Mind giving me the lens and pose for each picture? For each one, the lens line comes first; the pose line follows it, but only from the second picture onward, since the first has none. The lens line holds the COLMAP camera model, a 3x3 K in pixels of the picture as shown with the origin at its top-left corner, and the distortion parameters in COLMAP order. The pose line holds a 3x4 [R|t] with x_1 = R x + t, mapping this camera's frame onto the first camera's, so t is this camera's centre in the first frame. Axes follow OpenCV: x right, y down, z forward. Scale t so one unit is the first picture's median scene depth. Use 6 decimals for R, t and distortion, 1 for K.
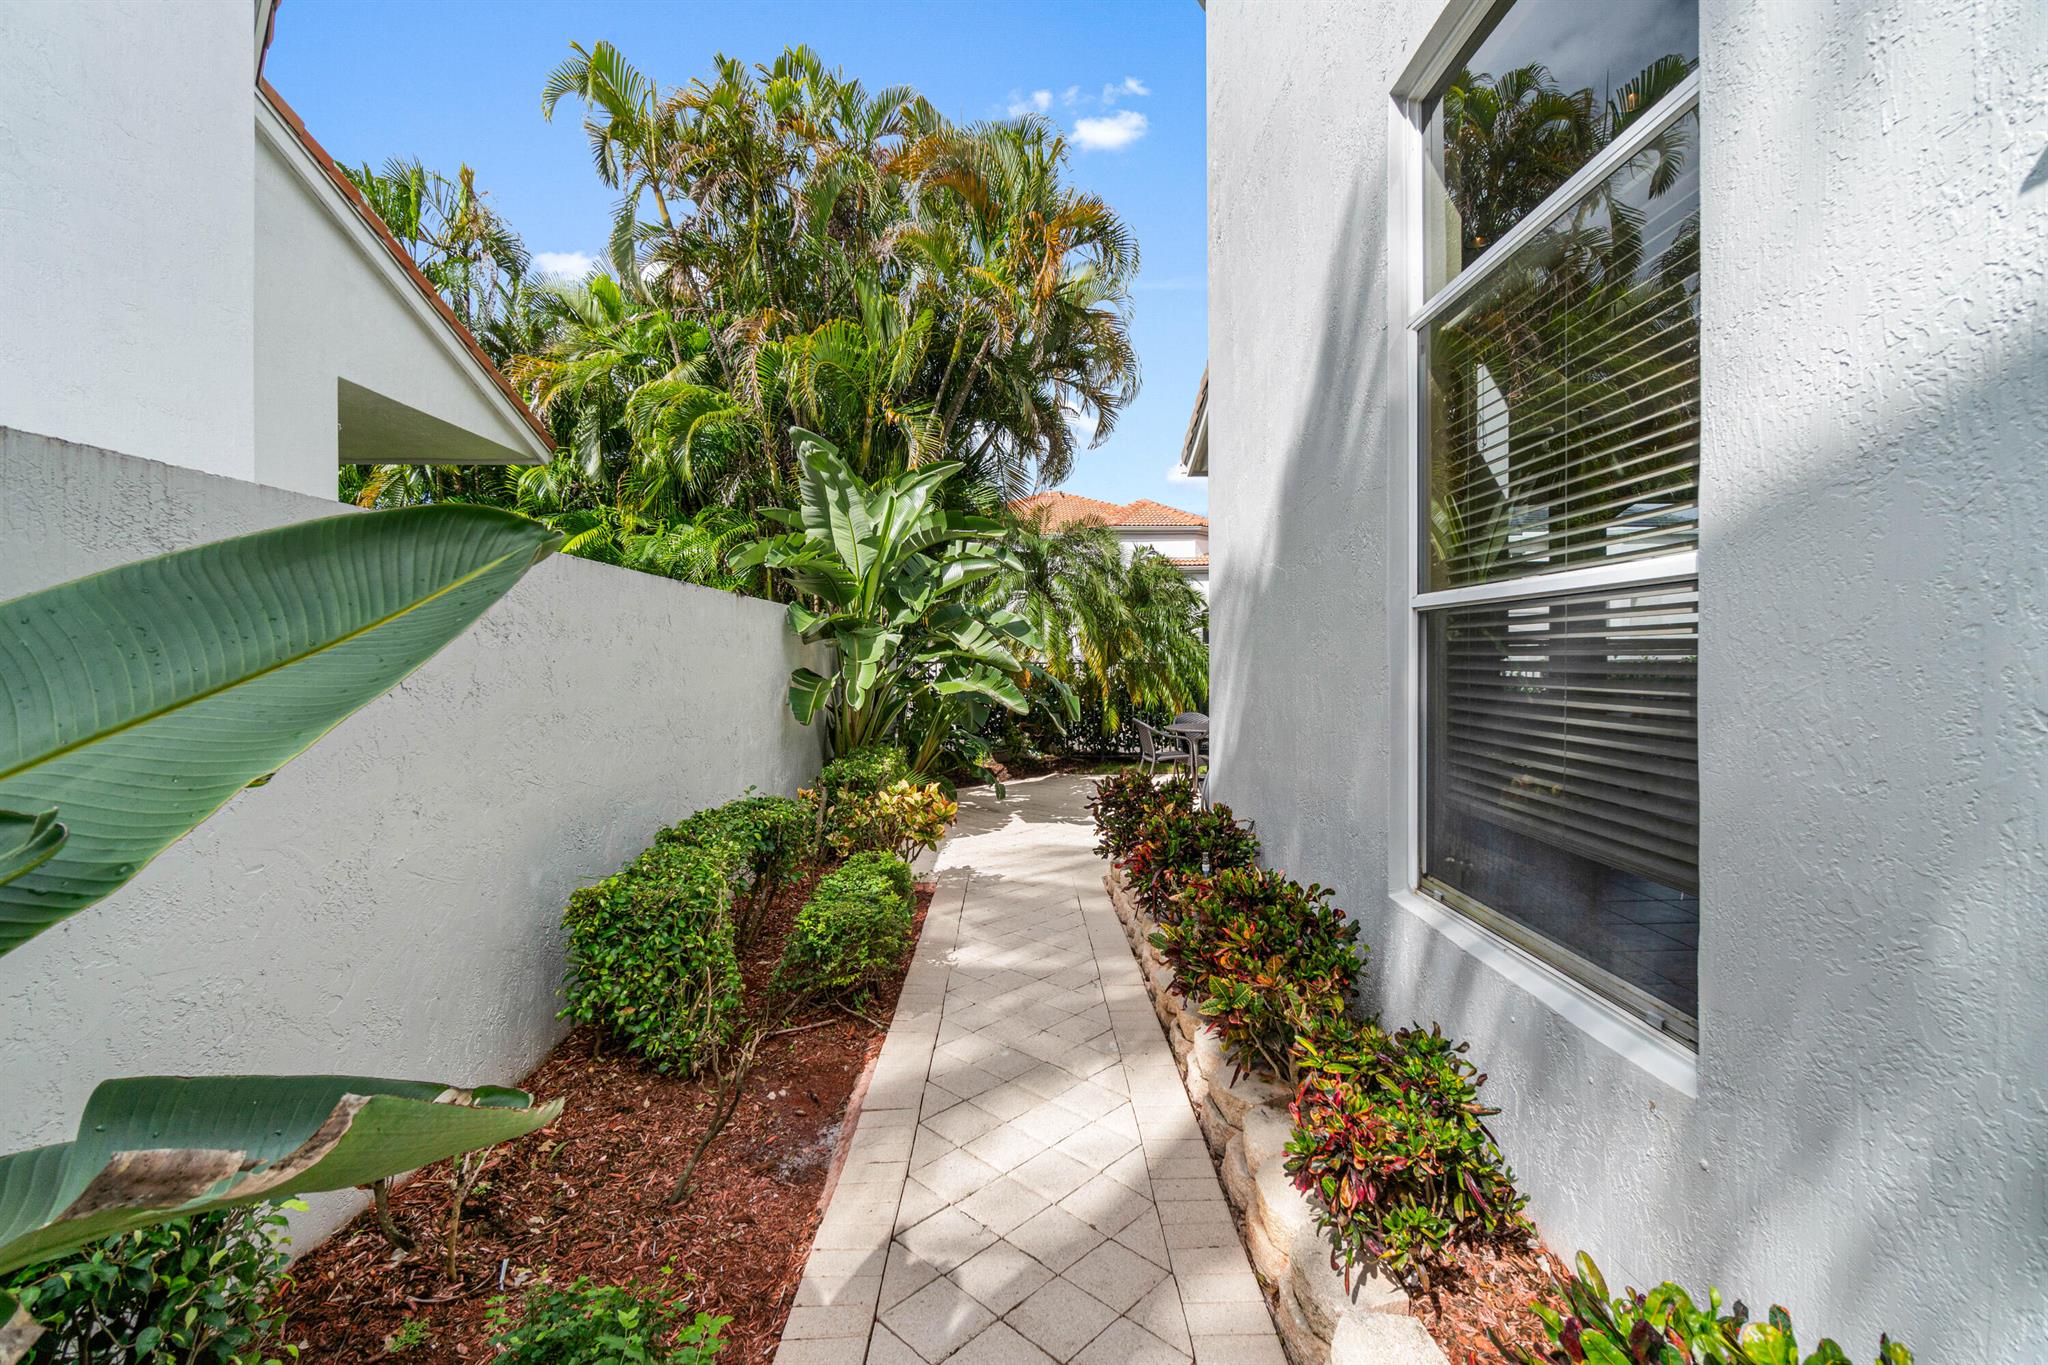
lens RADIAL K [[900.0, 0, 1026.4], [0, 900.0, 658.7], [0, 0, 1]] dist [0.001302, 0.000154]
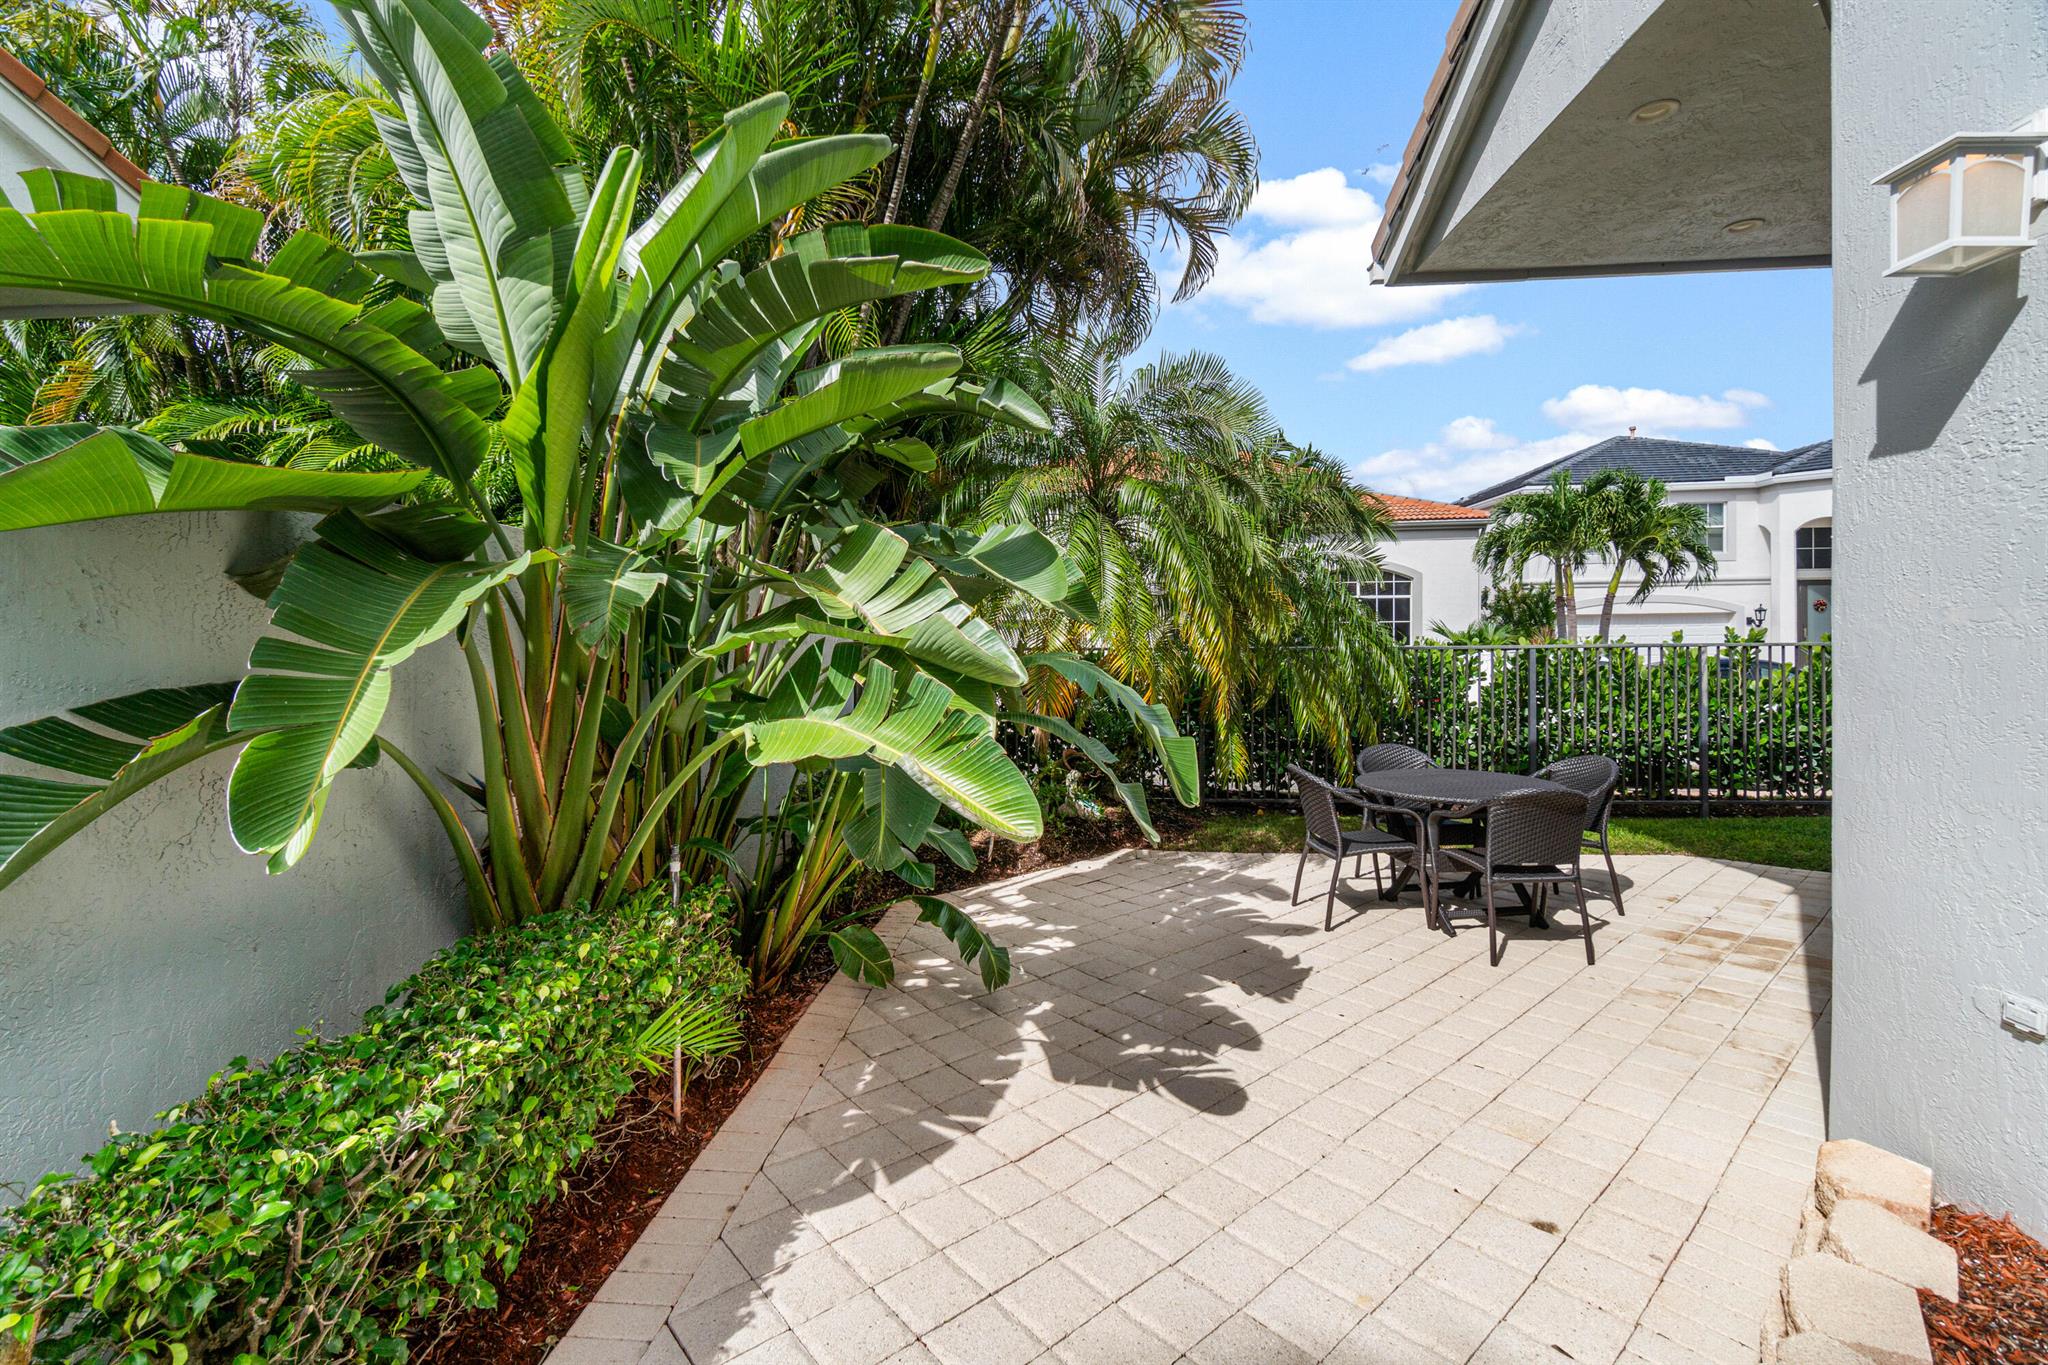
lens RADIAL K [[900.0, 0, 1026.4], [0, 900.0, 658.7], [0, 0, 1]] dist [0.001302, 0.000154]
pose [[0.997542, -0.008585, -0.069546, 0.012480], [0.009968, 0.999759, 0.019566, -0.000719], [0.069362, -0.020211, 0.997387, 0.507554]]
